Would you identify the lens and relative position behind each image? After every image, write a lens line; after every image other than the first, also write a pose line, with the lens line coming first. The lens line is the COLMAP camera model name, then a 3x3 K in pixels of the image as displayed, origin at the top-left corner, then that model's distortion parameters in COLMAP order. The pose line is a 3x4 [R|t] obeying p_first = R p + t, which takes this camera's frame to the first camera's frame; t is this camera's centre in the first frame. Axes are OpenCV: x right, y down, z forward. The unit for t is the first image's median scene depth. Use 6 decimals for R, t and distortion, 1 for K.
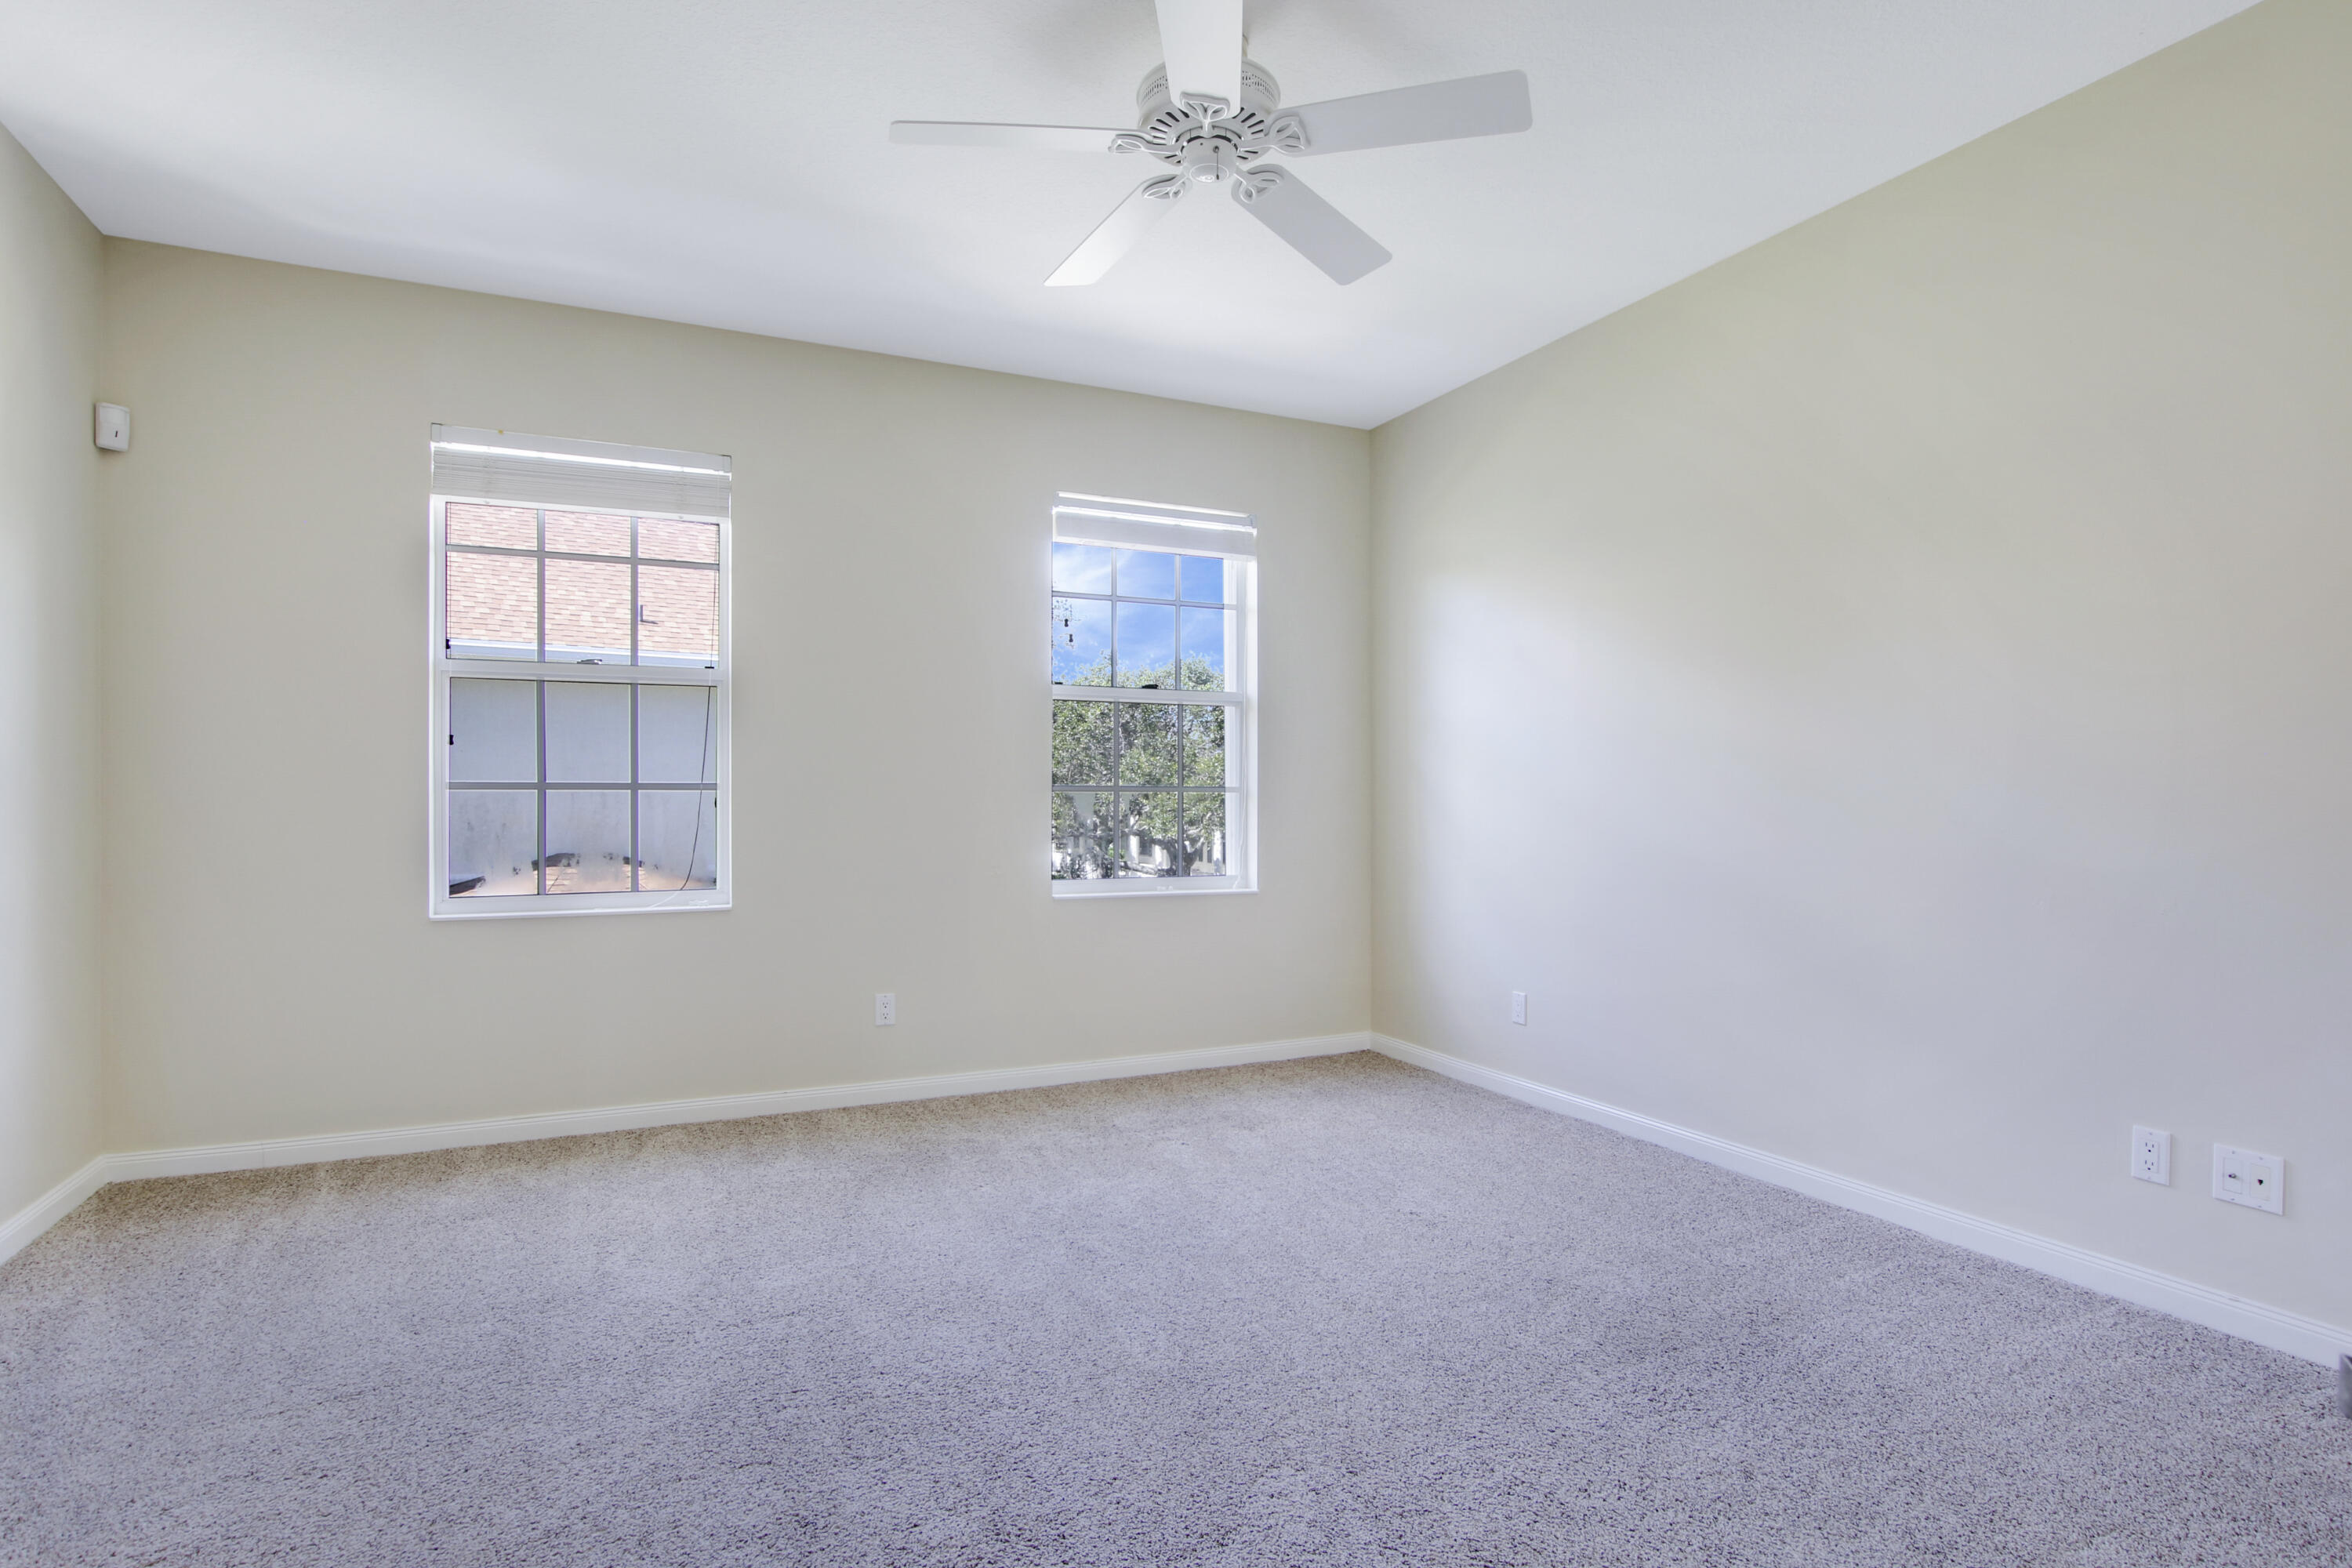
lens RADIAL K [[1195.3, 0, 1176.0], [0, 1195.3, 784.0], [0, 0, 1]] dist [-0.018690, 0.002418]
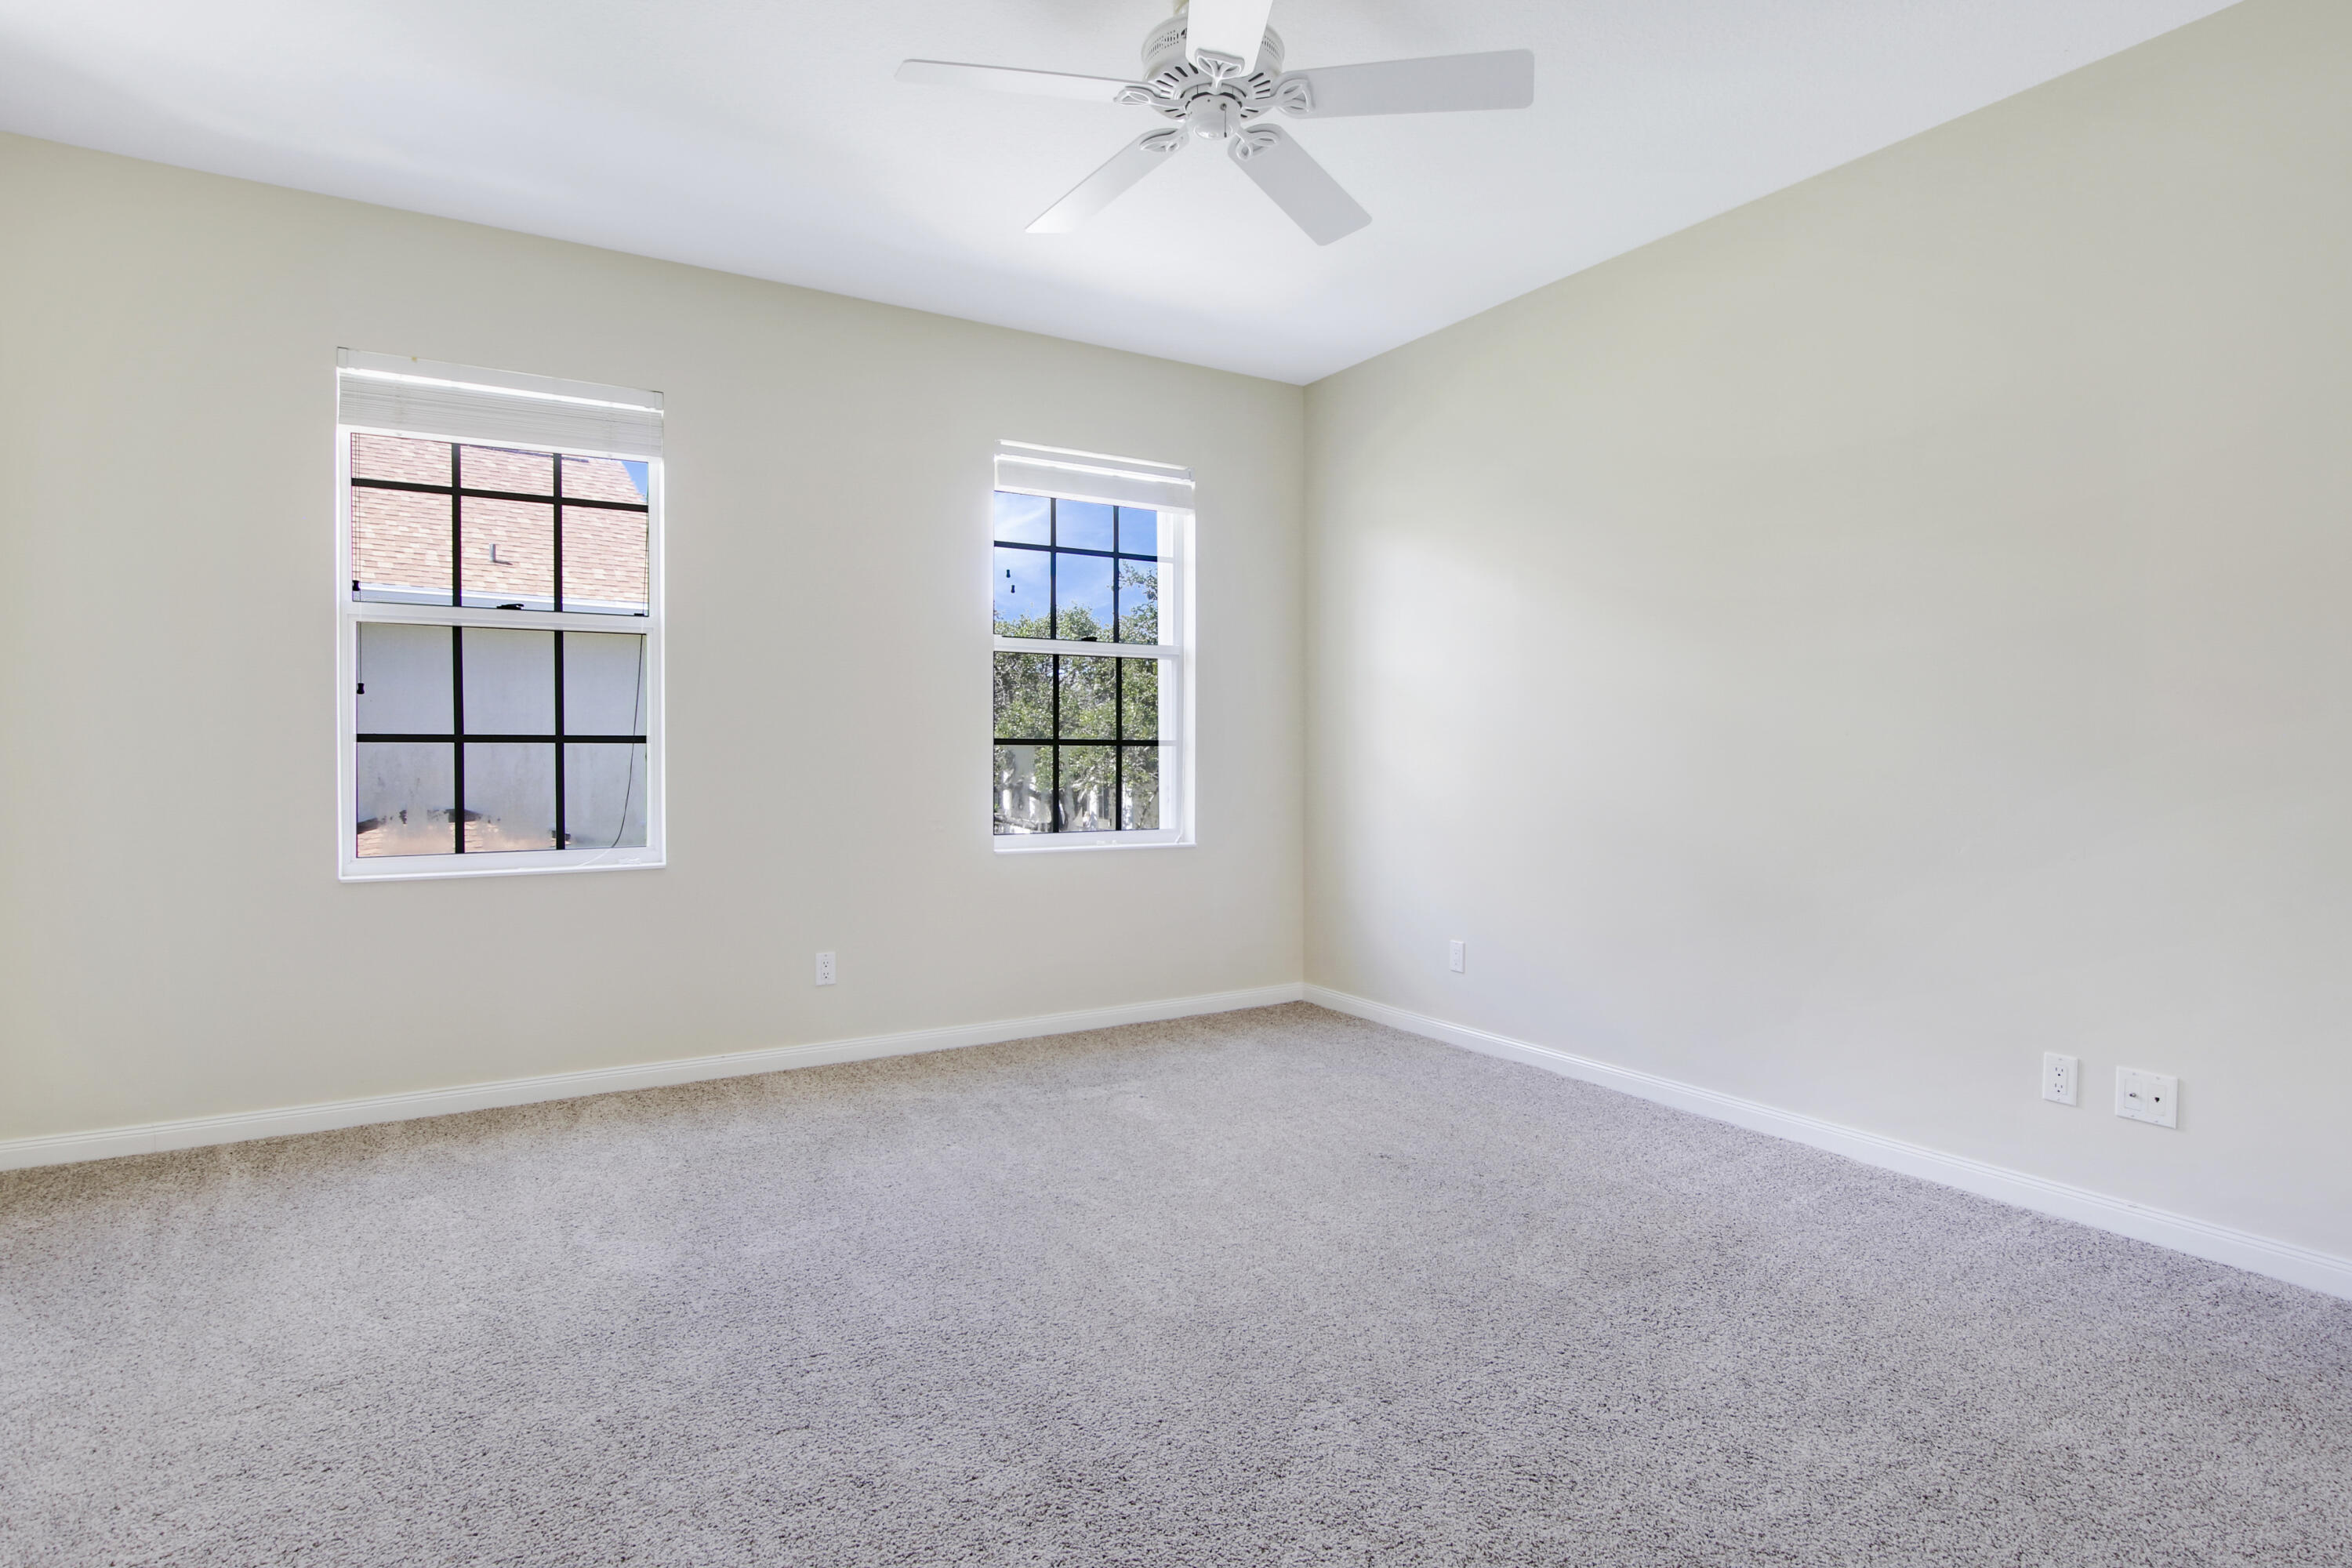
lens RADIAL K [[1214.9, 0, 1172.9], [0, 1214.9, 753.8], [0, 0, 1]] dist [-0.017969, 0.002259]
pose [[0.993849, 0.001085, 0.110735, -0.120087], [-0.002629, 0.999901, 0.013795, -0.001239], [-0.110709, -0.014001, 0.993754, -0.017506]]
